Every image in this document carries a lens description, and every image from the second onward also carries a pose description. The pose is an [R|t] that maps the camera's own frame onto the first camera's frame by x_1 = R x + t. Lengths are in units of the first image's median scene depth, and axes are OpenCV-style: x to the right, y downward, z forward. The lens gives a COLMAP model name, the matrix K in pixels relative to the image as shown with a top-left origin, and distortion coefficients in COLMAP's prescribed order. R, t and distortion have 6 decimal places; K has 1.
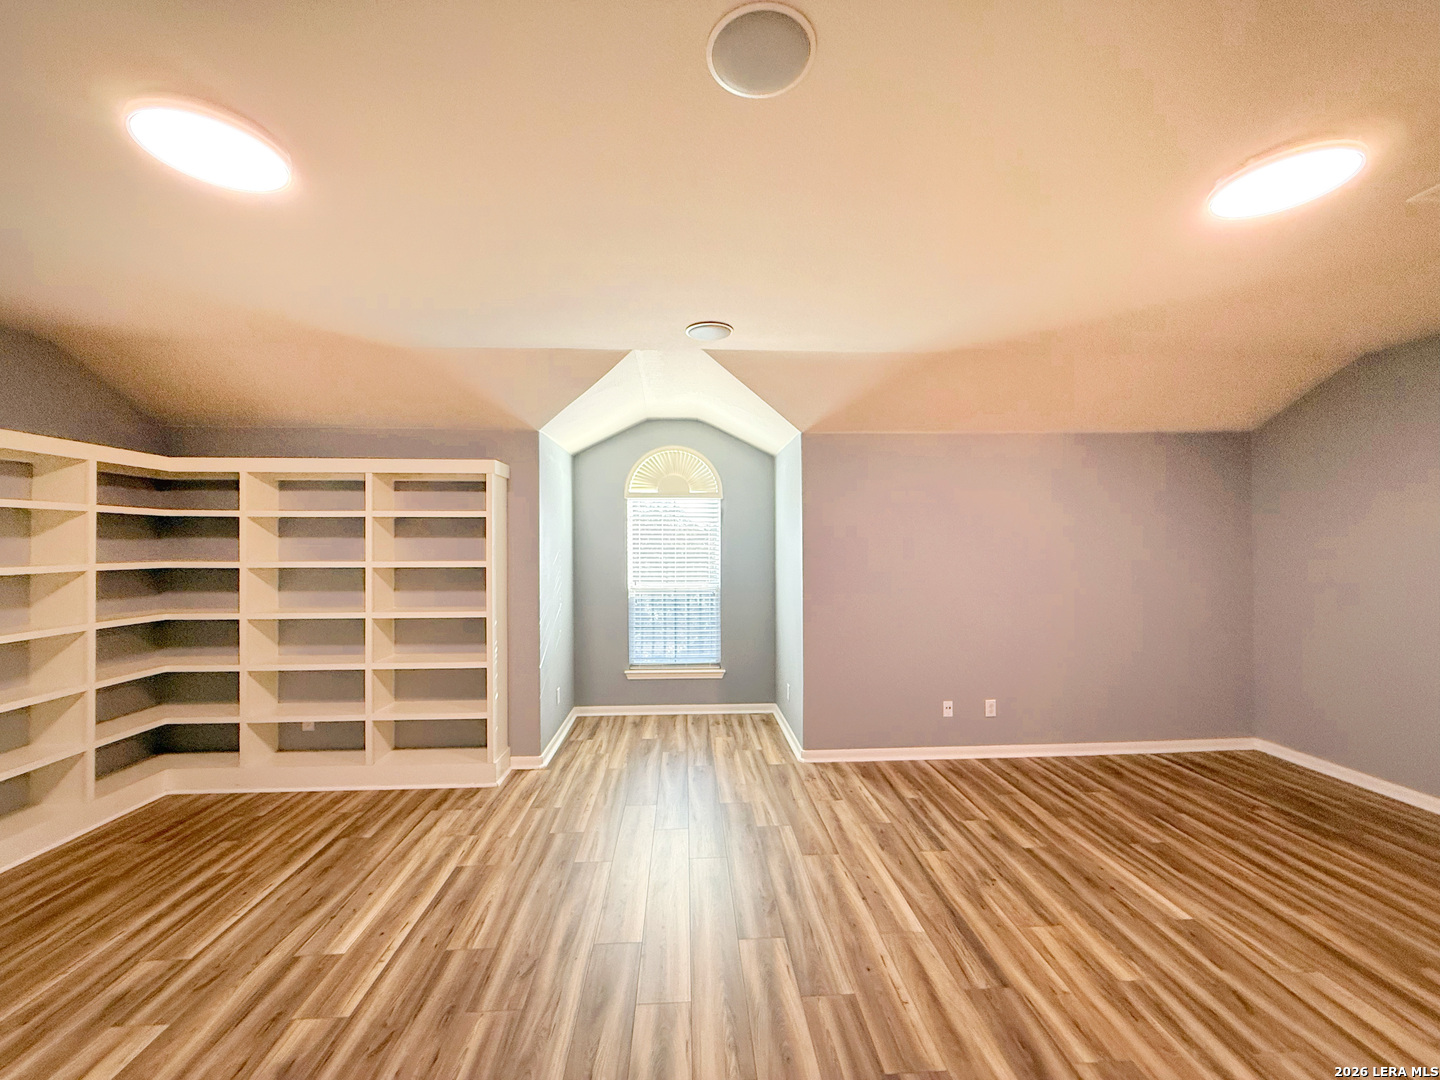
lens RADIAL K [[577.1, 0, 719.7], [0, 577.1, 536.9], [0, 0, 1]] dist [-0.000369, -0.000016]
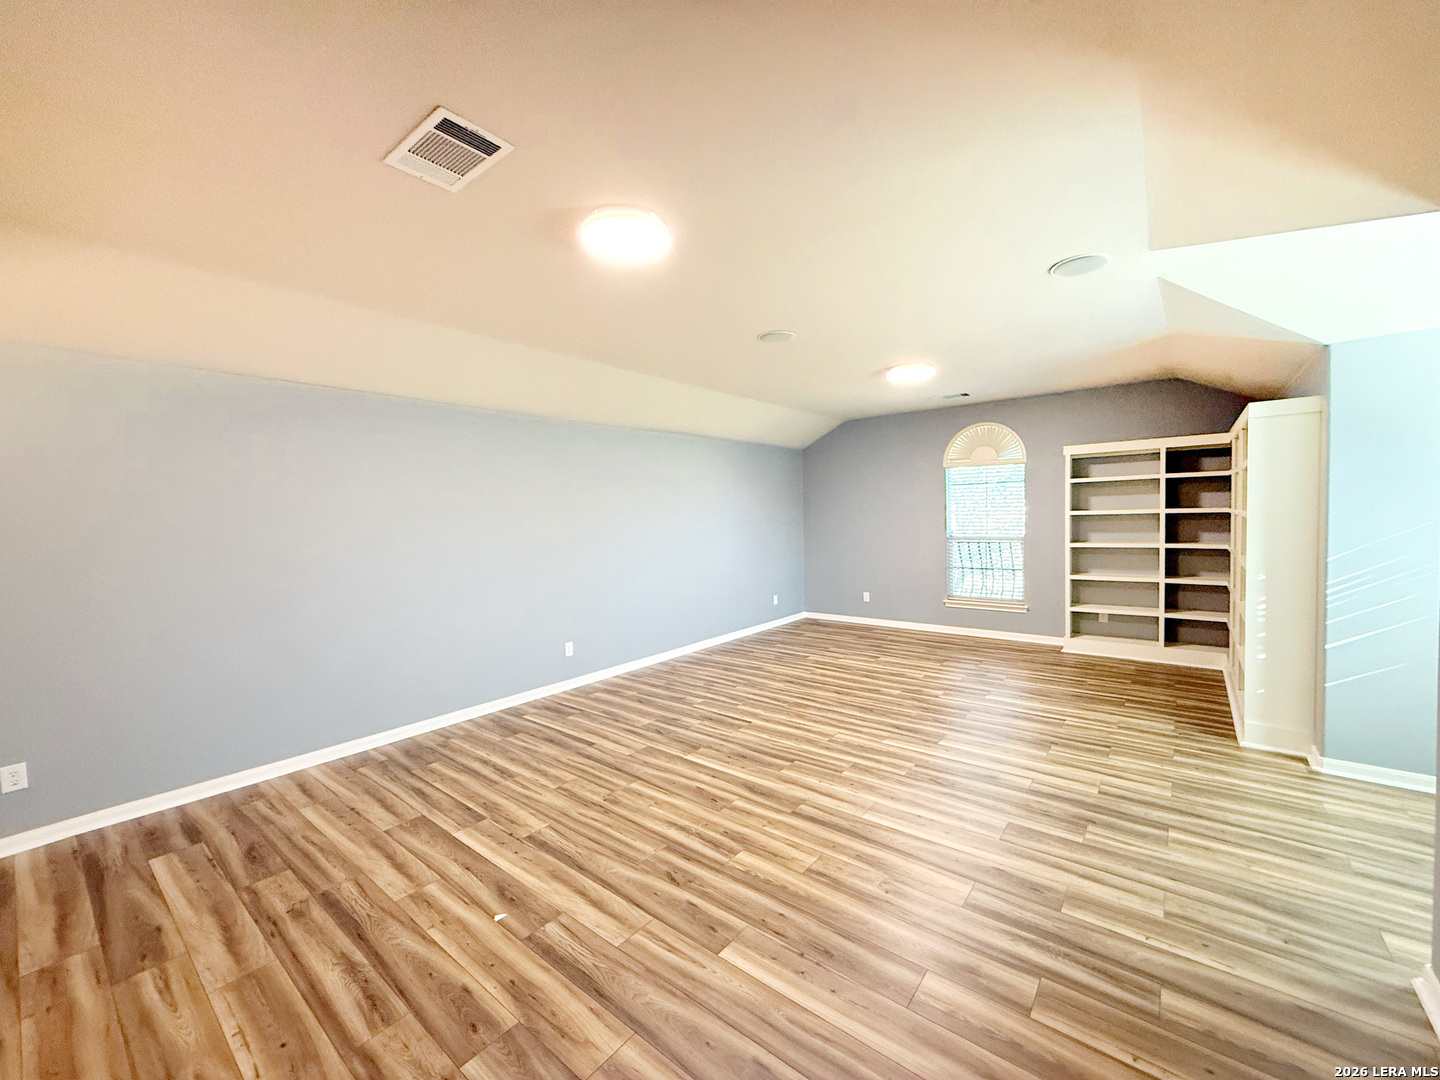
lens RADIAL K [[578.7, 0, 715.2], [0, 578.7, 540.0], [0, 0, 1]] dist [-0.000521, -0.000135]
pose [[-0.678263, 0.053784, -0.732849, 0.966636], [0.038189, 0.998550, 0.037940, 0.019003], [0.733827, -0.002254, -0.679333, 1.078640]]
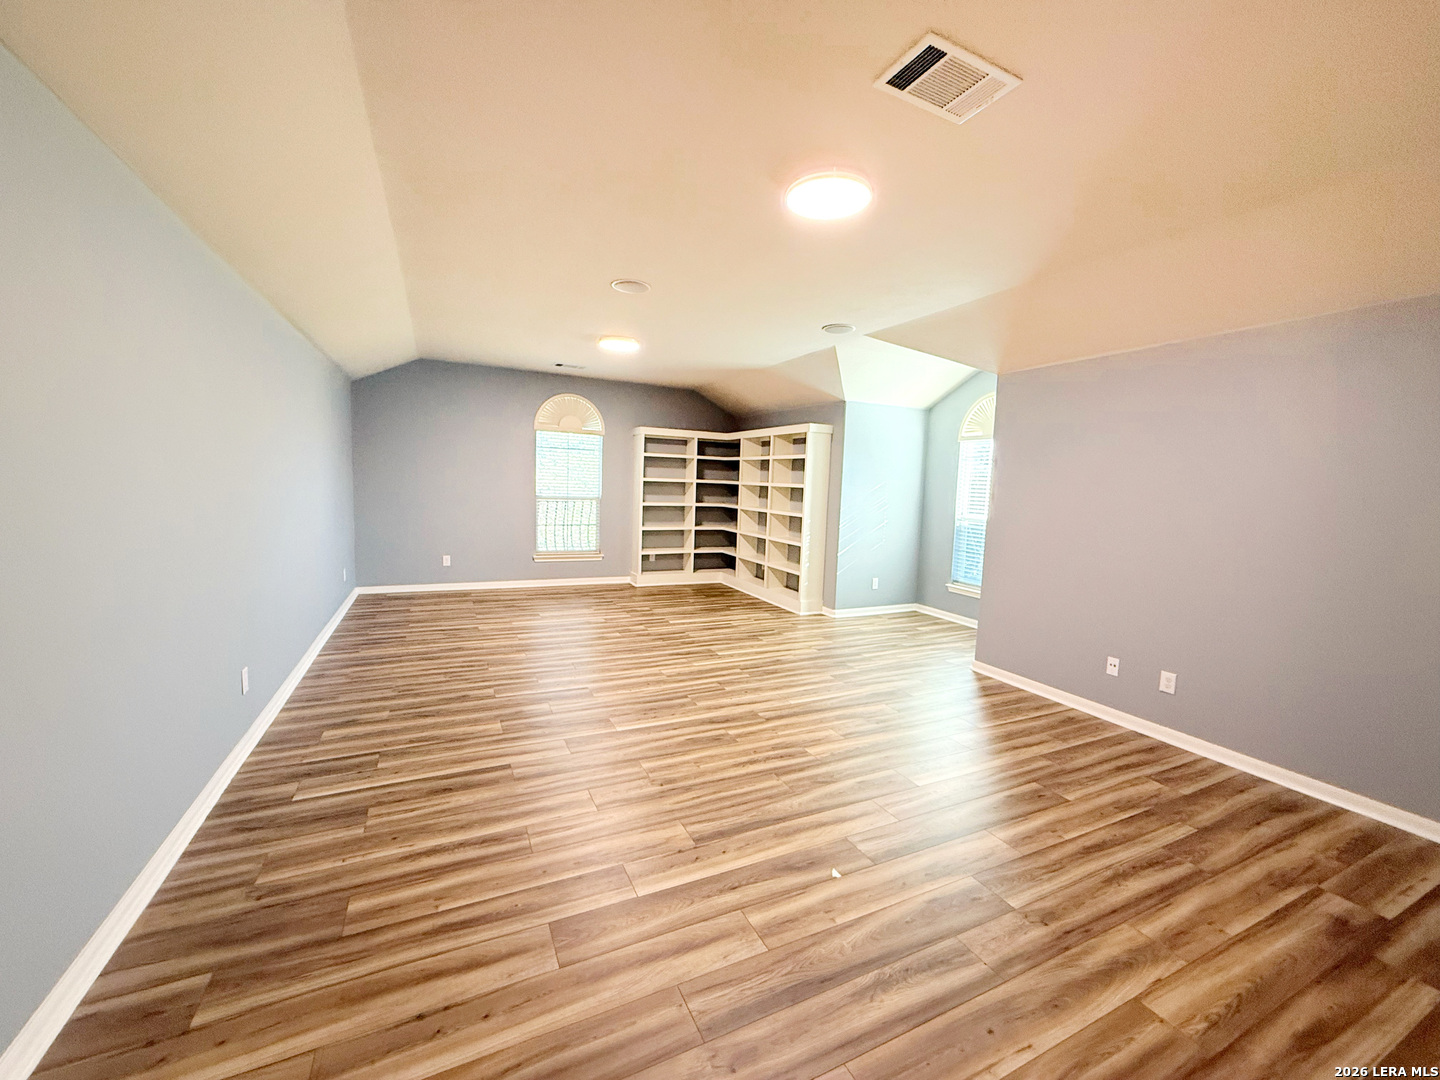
lens RADIAL K [[578.7, 0, 715.2], [0, 578.7, 540.0], [0, 0, 1]] dist [-0.000521, -0.000135]
pose [[0.376933, 0.111787, -0.919470, 1.170903], [-0.024541, 0.993547, 0.110733, 0.023120], [0.925915, -0.019174, 0.377244, 0.115516]]
